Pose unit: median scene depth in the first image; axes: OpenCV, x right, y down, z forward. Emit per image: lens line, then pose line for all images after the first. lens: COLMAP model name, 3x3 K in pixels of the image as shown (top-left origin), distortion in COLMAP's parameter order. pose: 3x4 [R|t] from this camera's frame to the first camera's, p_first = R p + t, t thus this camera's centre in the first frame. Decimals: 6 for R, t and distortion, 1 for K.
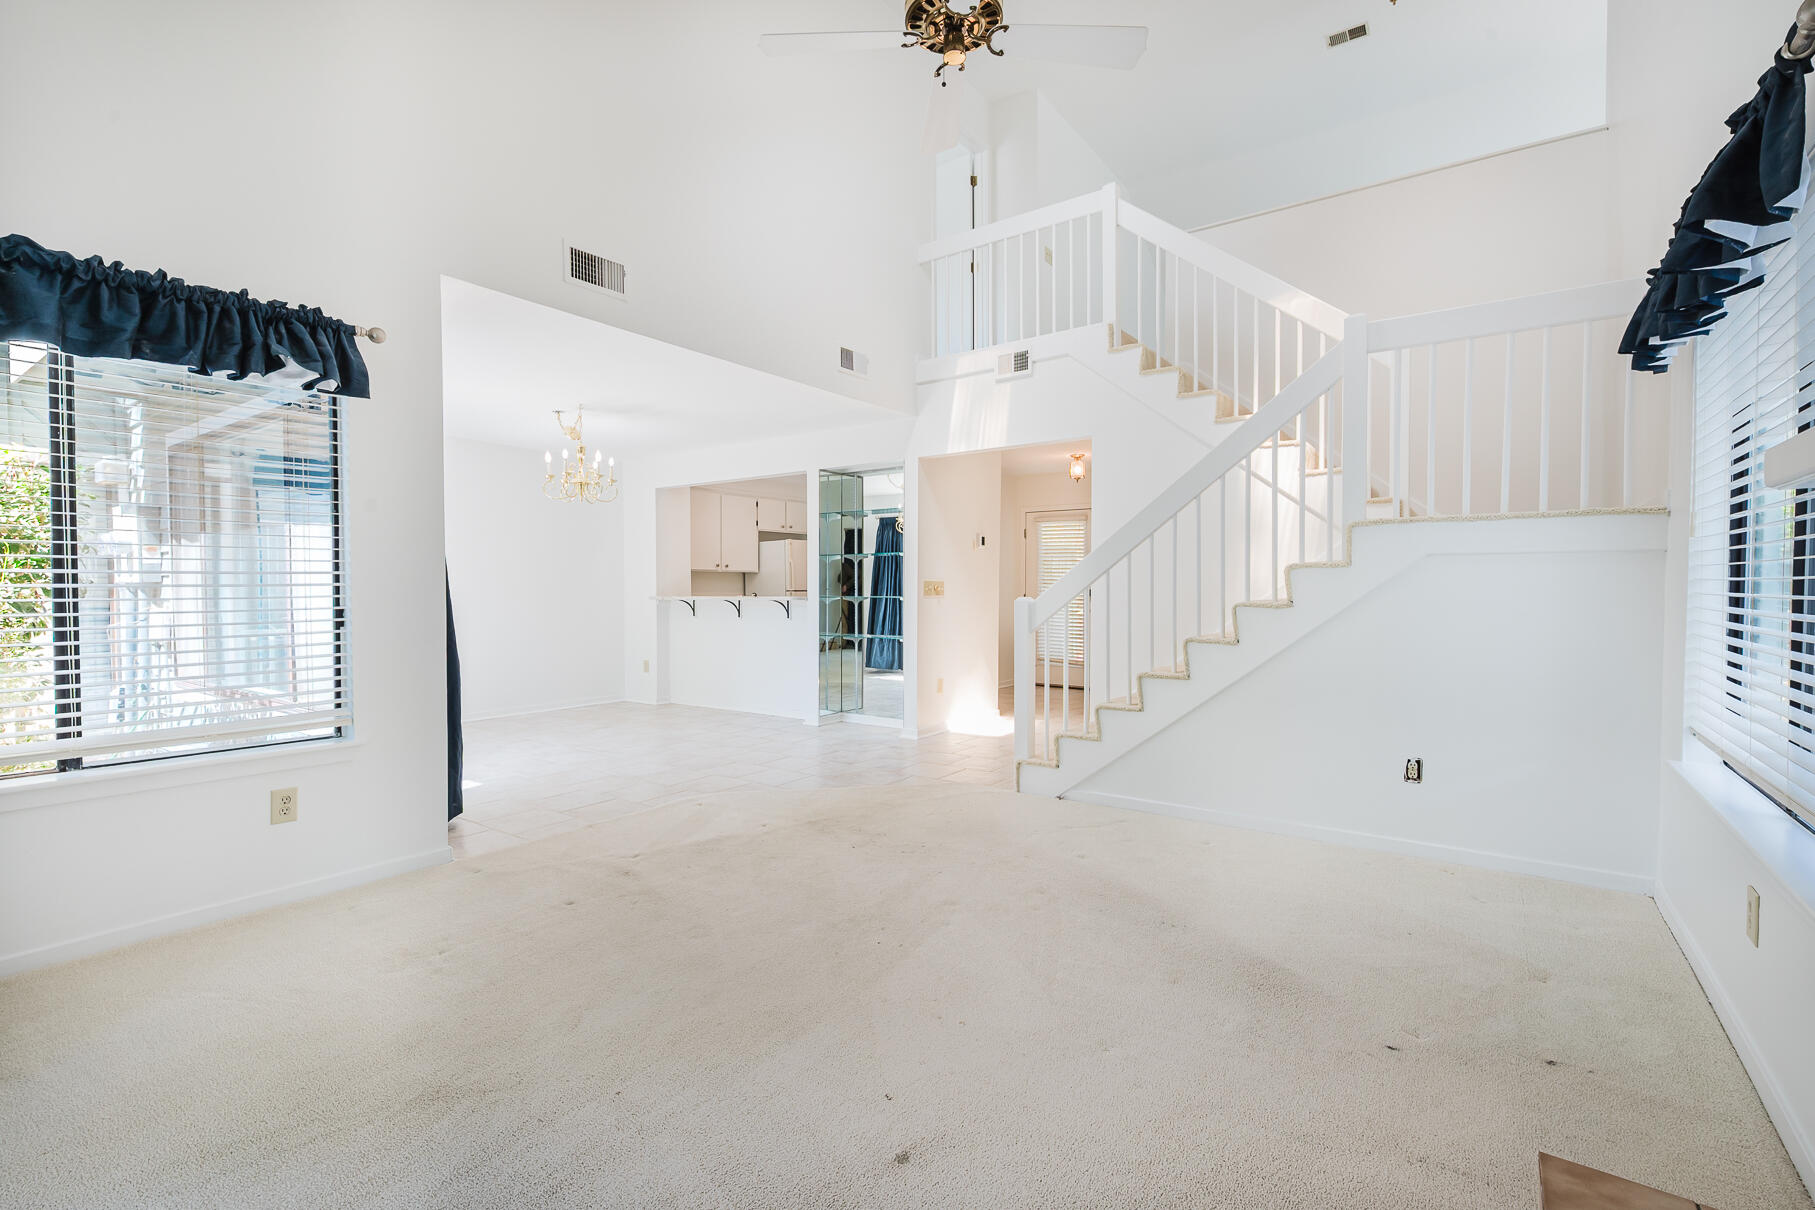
lens RADIAL K [[808.1, 0, 914.6], [0, 808.1, 596.0], [0, 0, 1]] dist [0.000522, 0.000315]
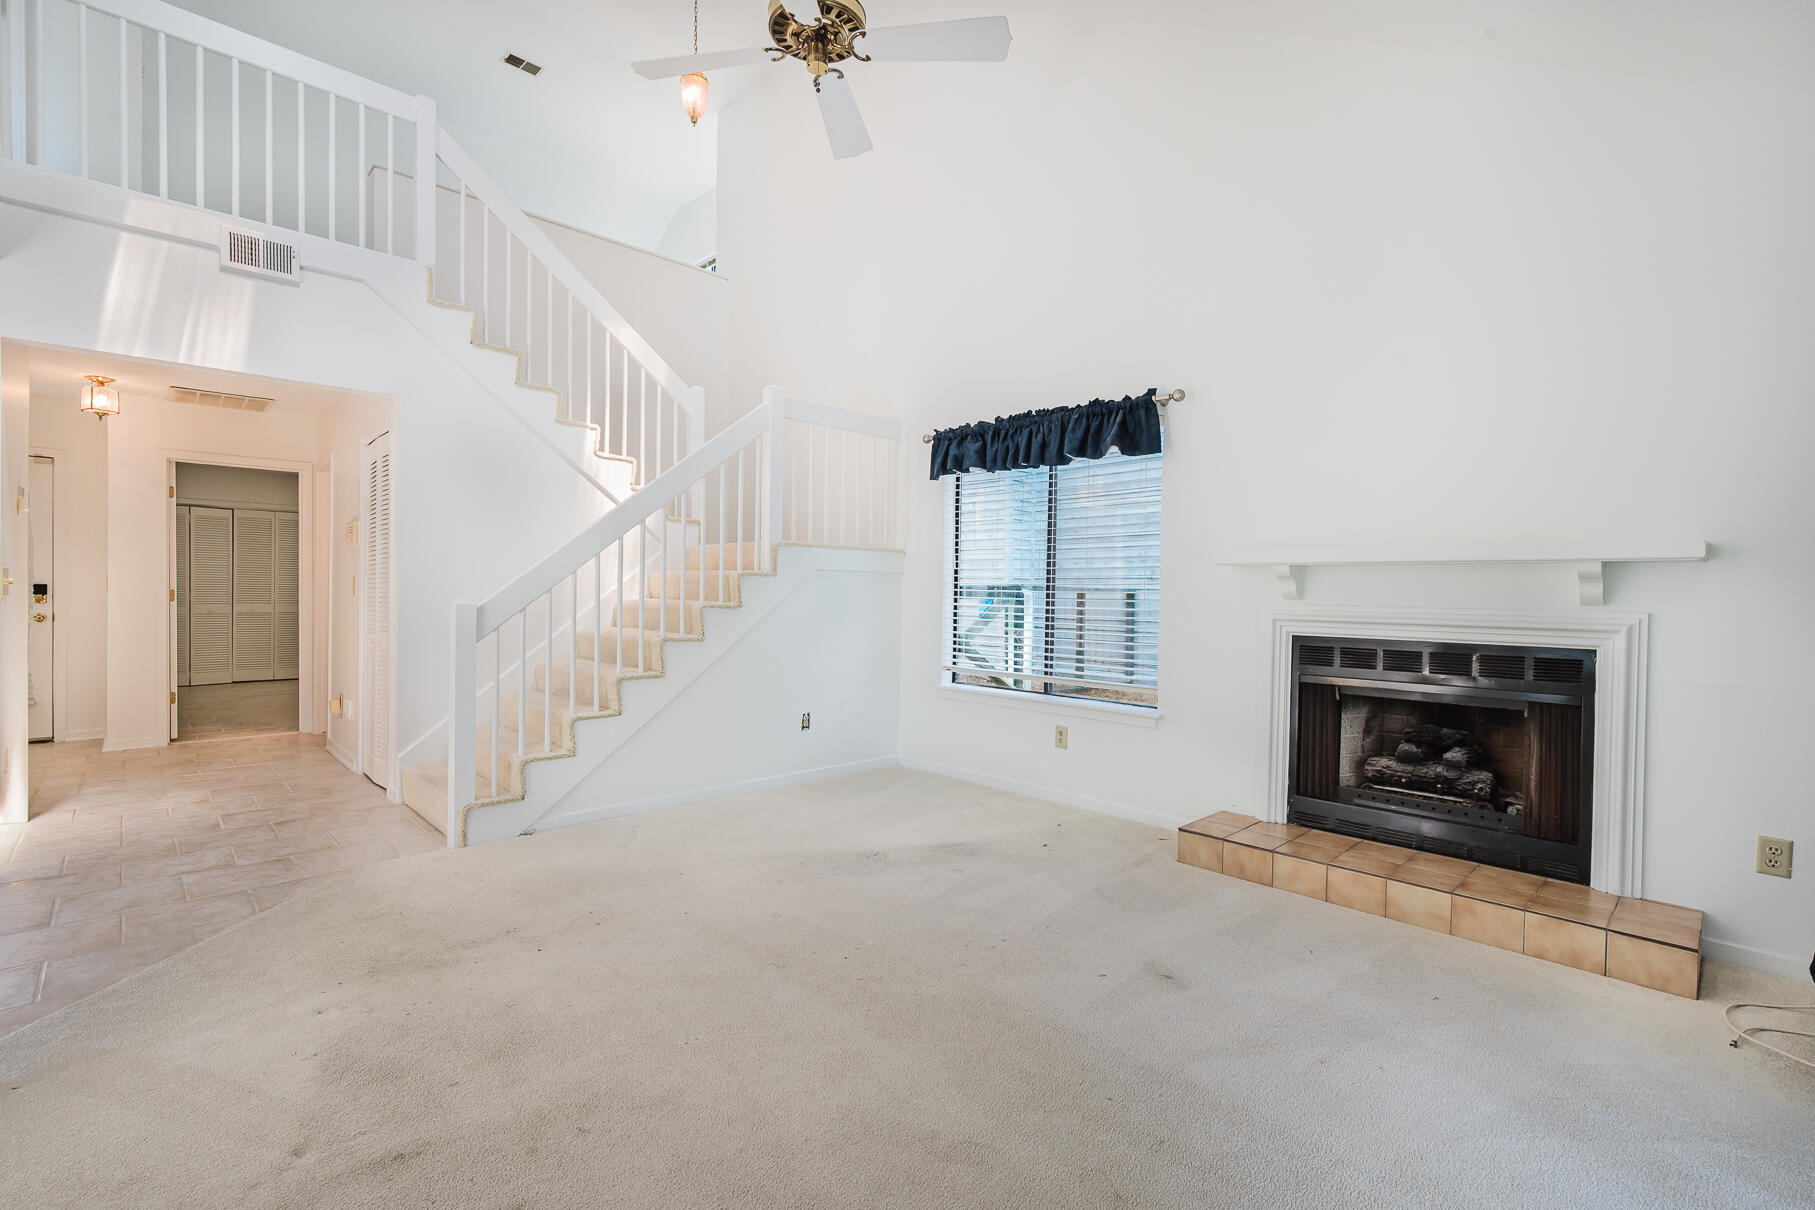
lens RADIAL K [[808.1, 0, 914.6], [0, 808.1, 596.0], [0, 0, 1]] dist [0.000522, 0.000315]
pose [[0.177418, 0.000785, 0.984135, -0.475537], [-0.004399, 0.999990, -0.000004, -0.004055], [-0.984126, -0.004328, 0.177420, 0.357453]]
